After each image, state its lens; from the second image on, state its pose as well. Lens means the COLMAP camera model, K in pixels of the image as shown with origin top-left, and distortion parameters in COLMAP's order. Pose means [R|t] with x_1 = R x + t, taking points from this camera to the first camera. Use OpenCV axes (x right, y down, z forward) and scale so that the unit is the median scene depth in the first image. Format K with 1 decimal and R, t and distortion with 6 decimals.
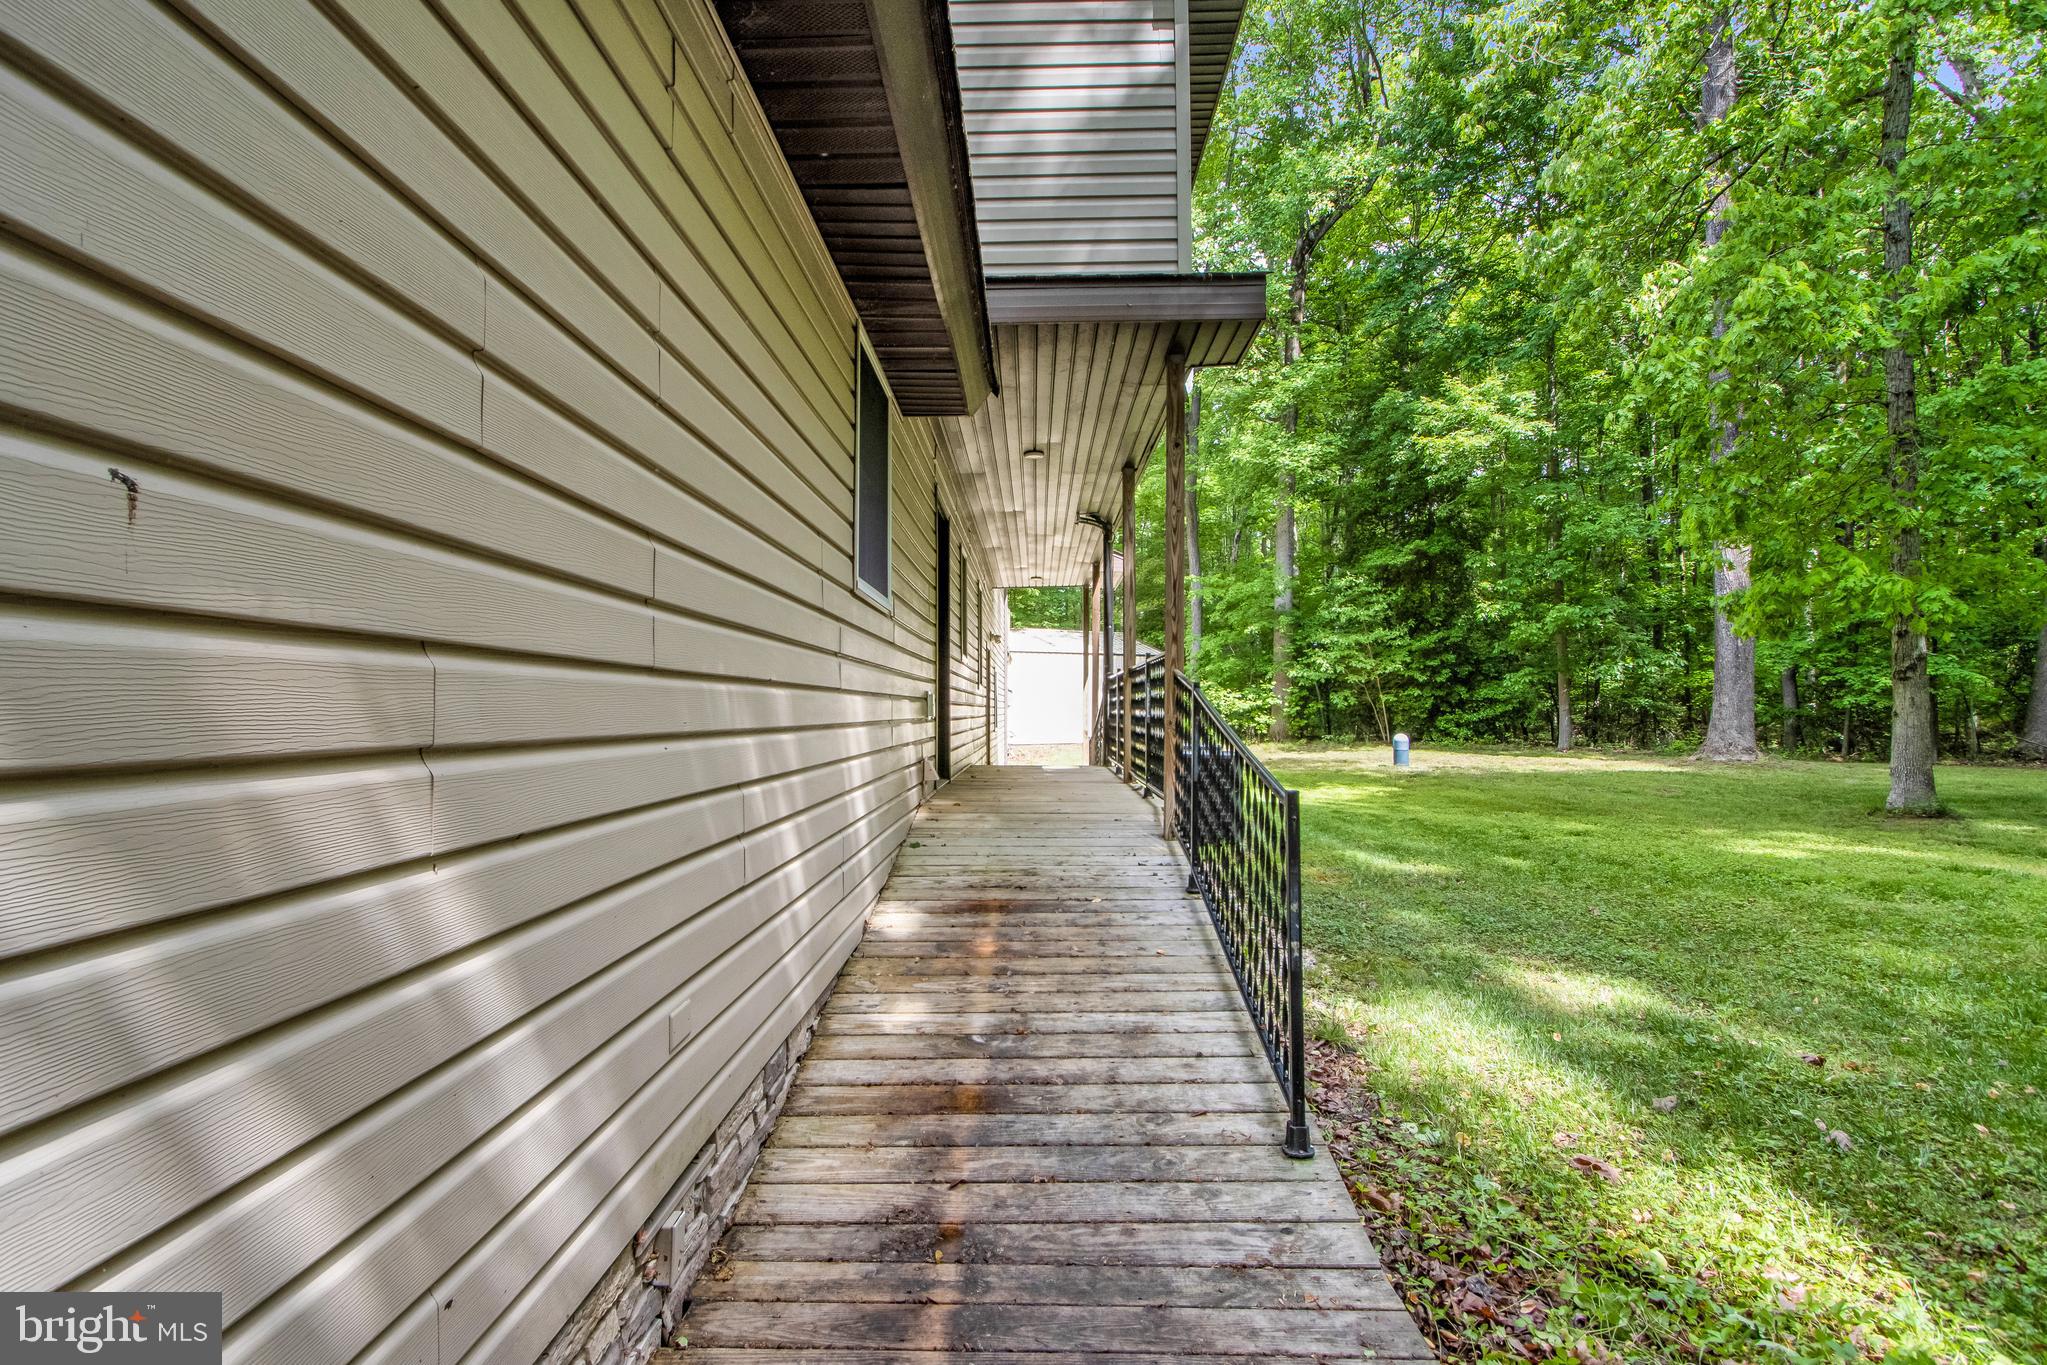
lens RADIAL K [[992.9, 0, 1023.0], [0, 992.9, 706.9], [0, 0, 1]] dist [-0.014552, 0.001464]
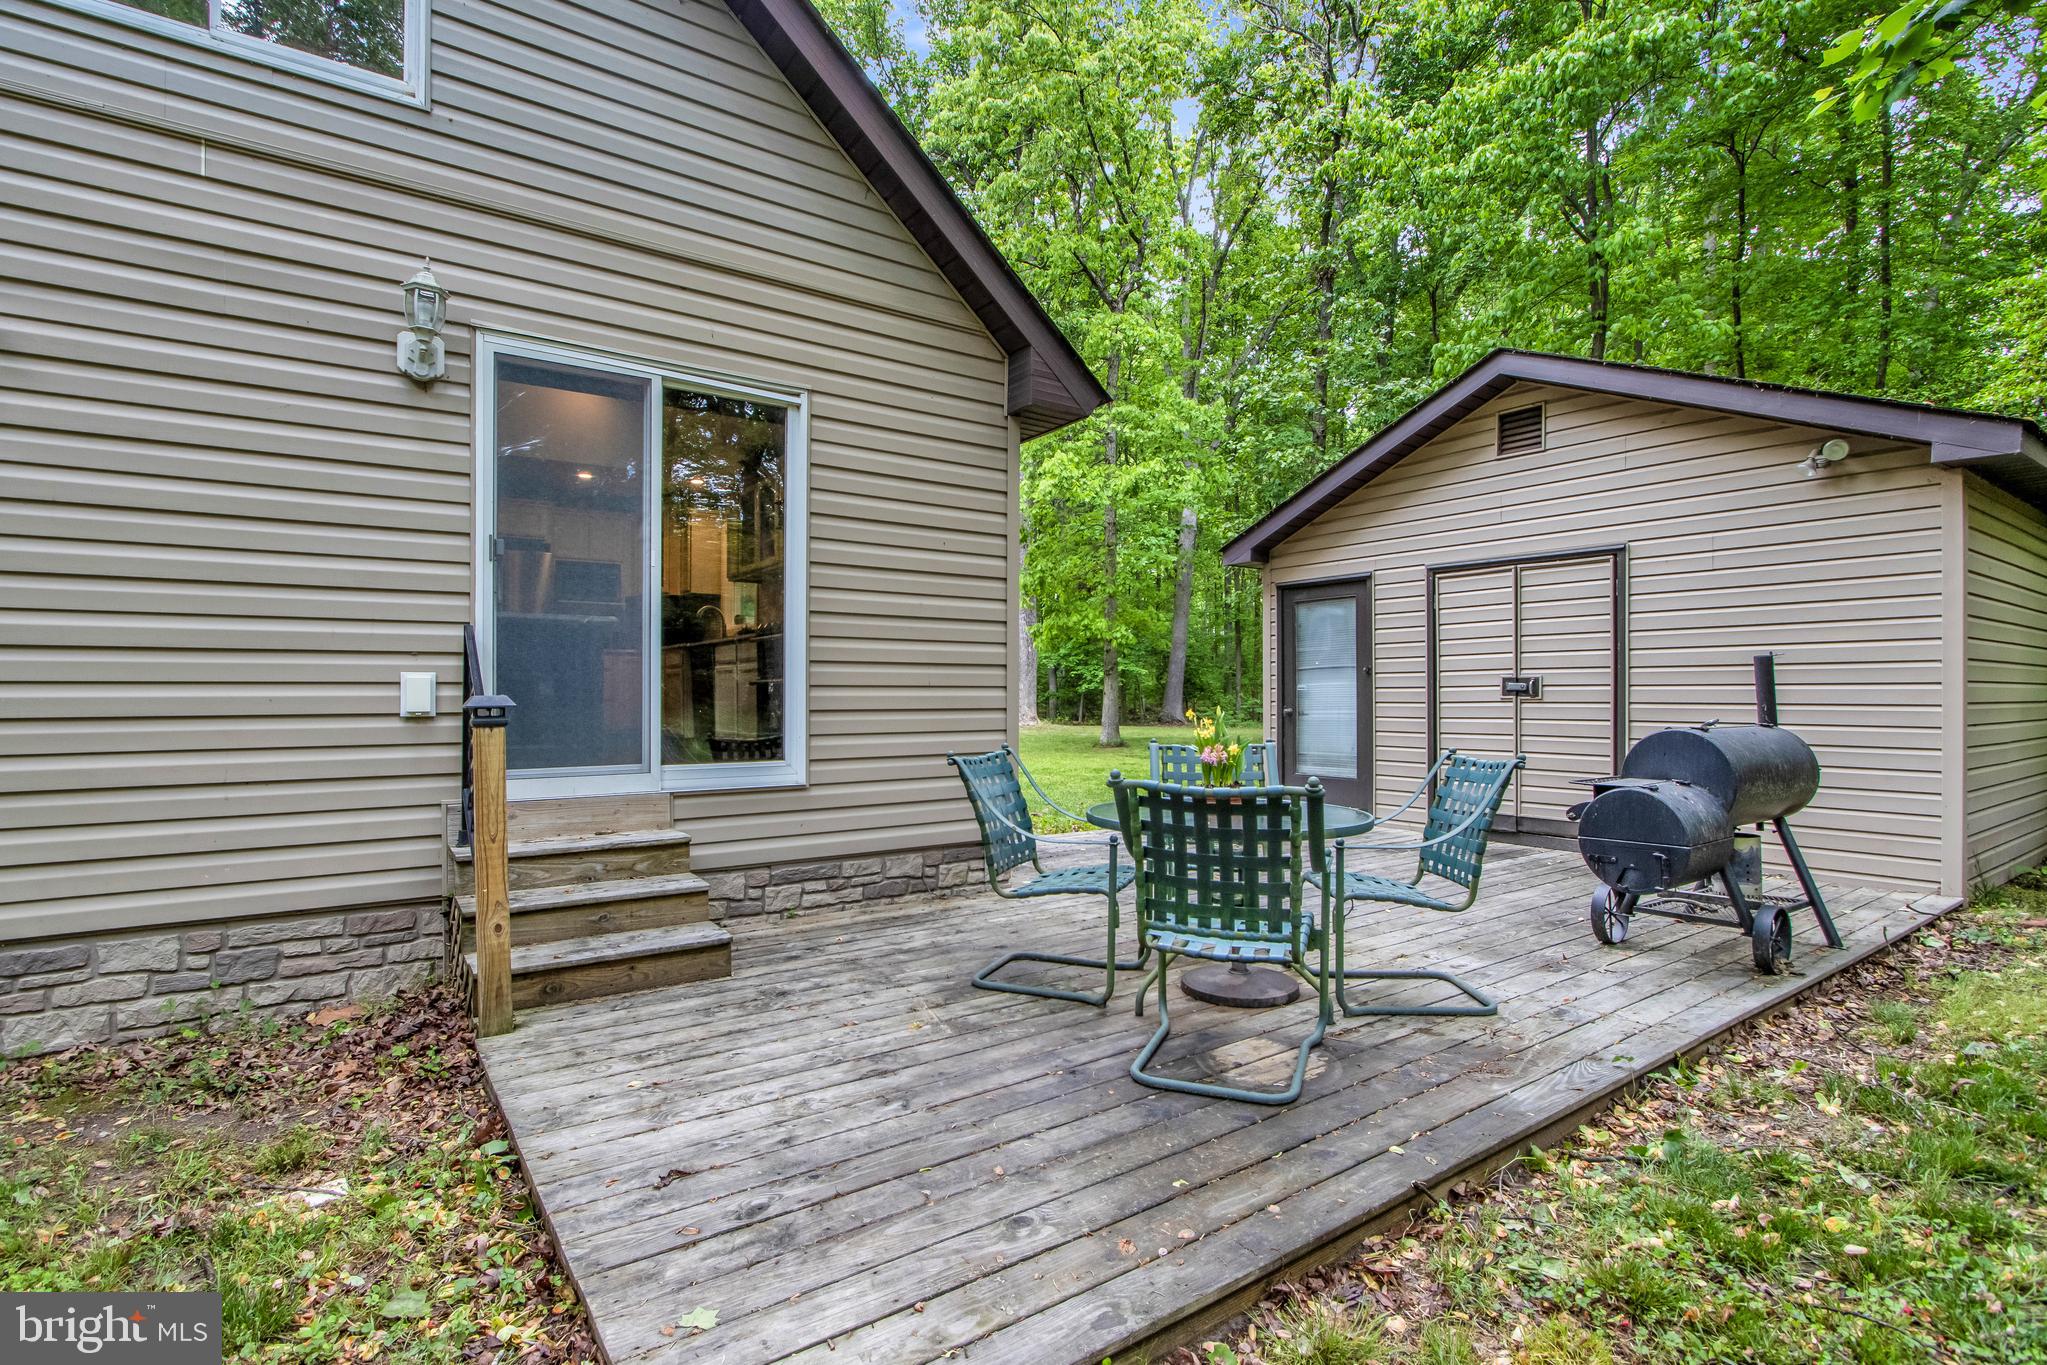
lens RADIAL K [[992.9, 0, 1023.0], [0, 992.9, 706.9], [0, 0, 1]] dist [-0.014552, 0.001464]
pose [[0.800585, 0.005318, 0.599196, -0.207665], [-0.022827, 0.999505, 0.021628, -0.005249], [-0.598785, -0.030993, 0.800310, -0.236046]]
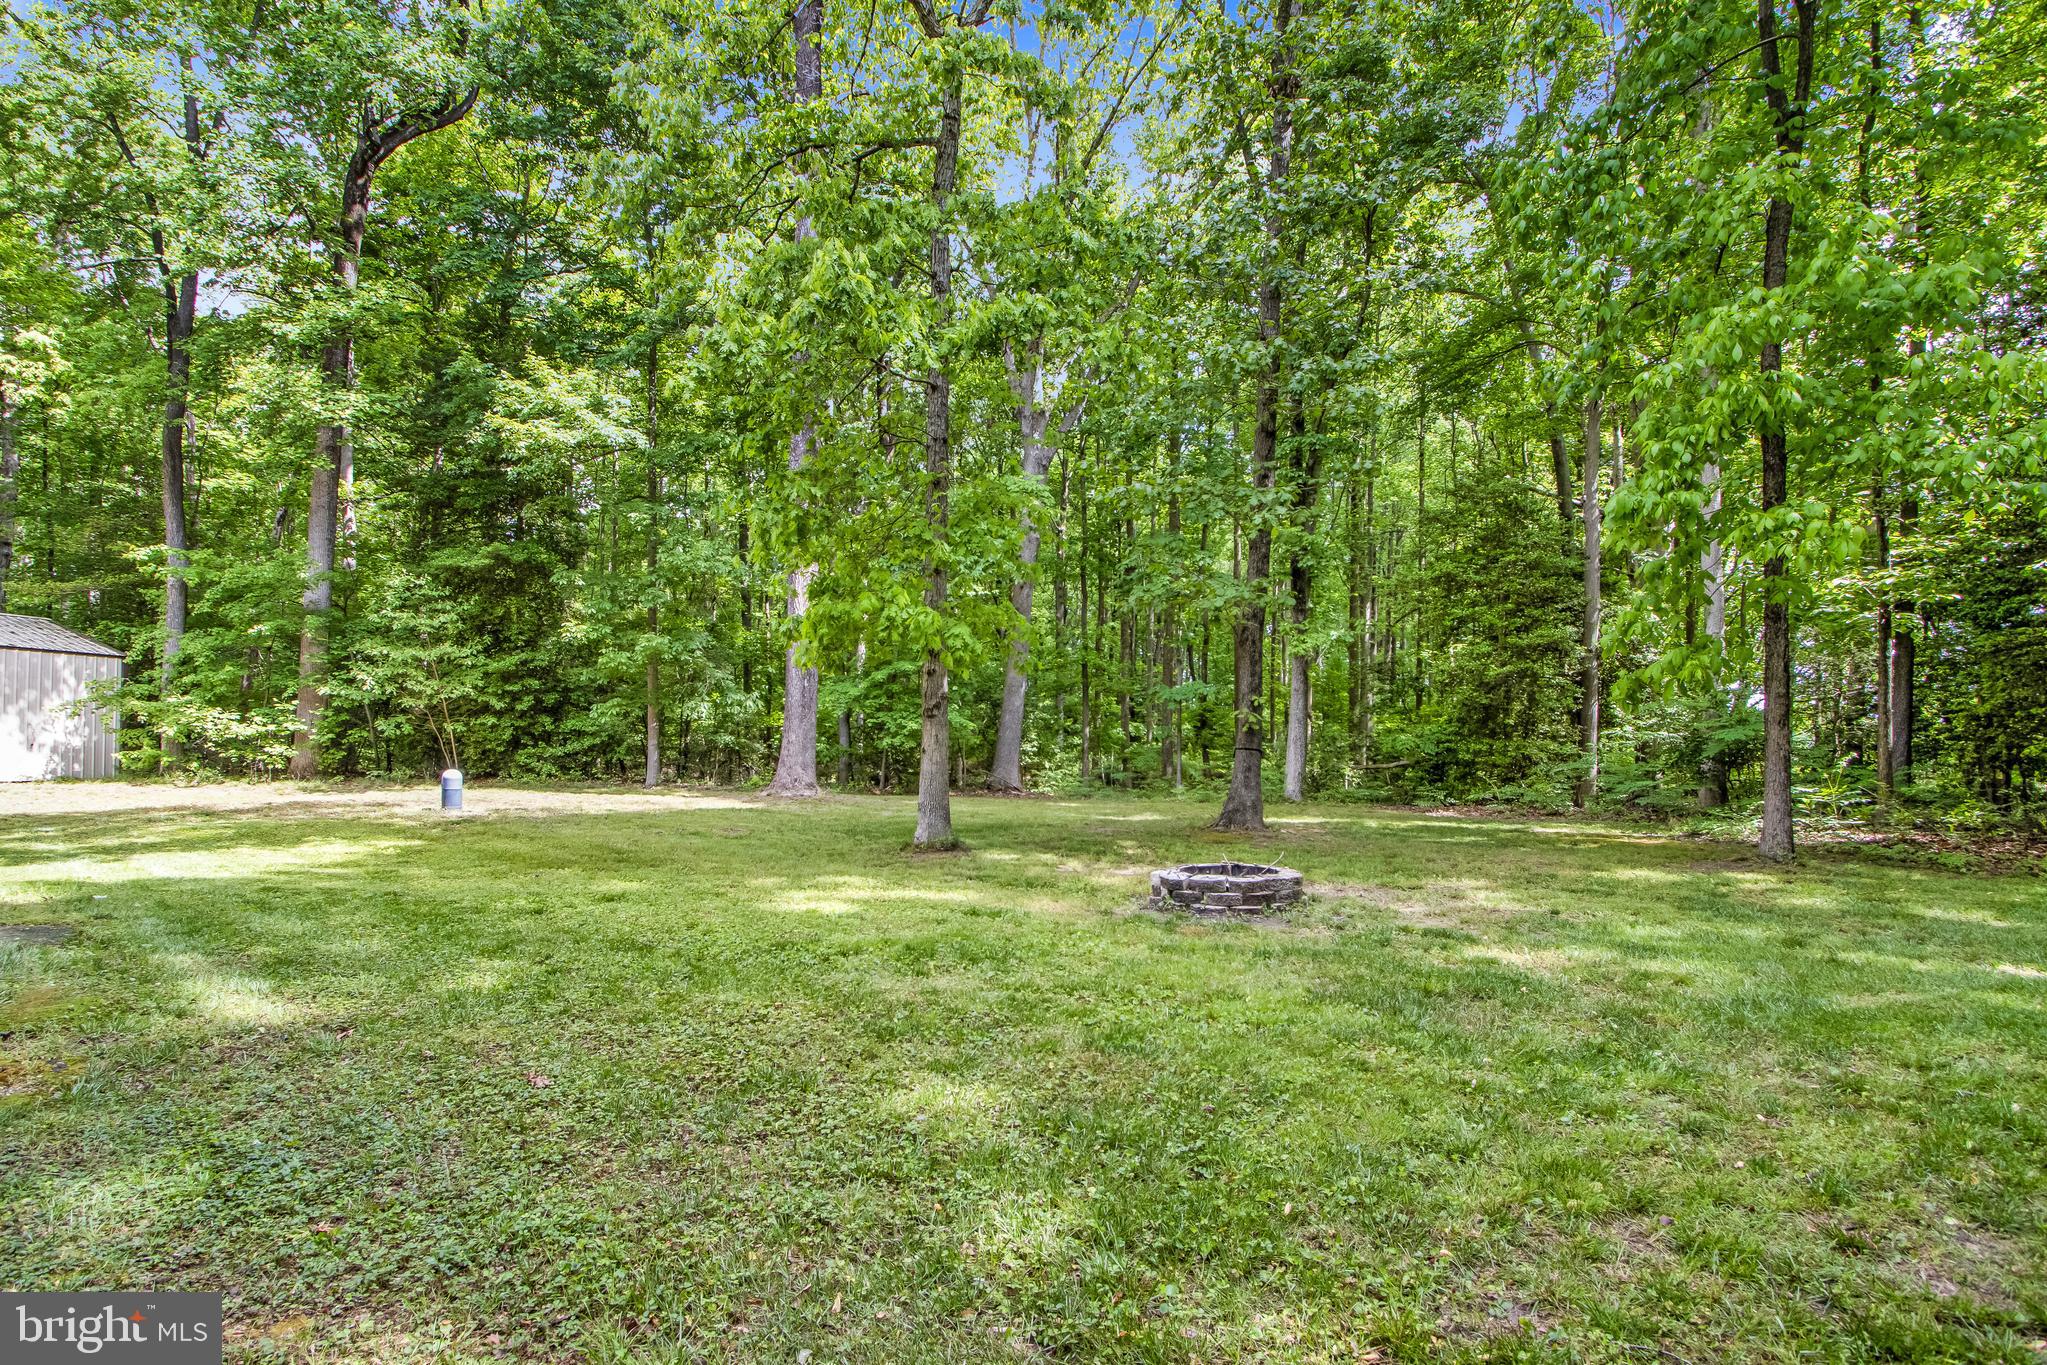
lens RADIAL K [[992.9, 0, 1023.0], [0, 992.9, 706.9], [0, 0, 1]] dist [-0.014552, 0.001464]
pose [[0.669498, 0.047180, 0.741314, 0.080244], [-0.020189, 0.998768, -0.045332, 0.002815], [-0.742539, 0.015383, 0.669626, 0.097717]]
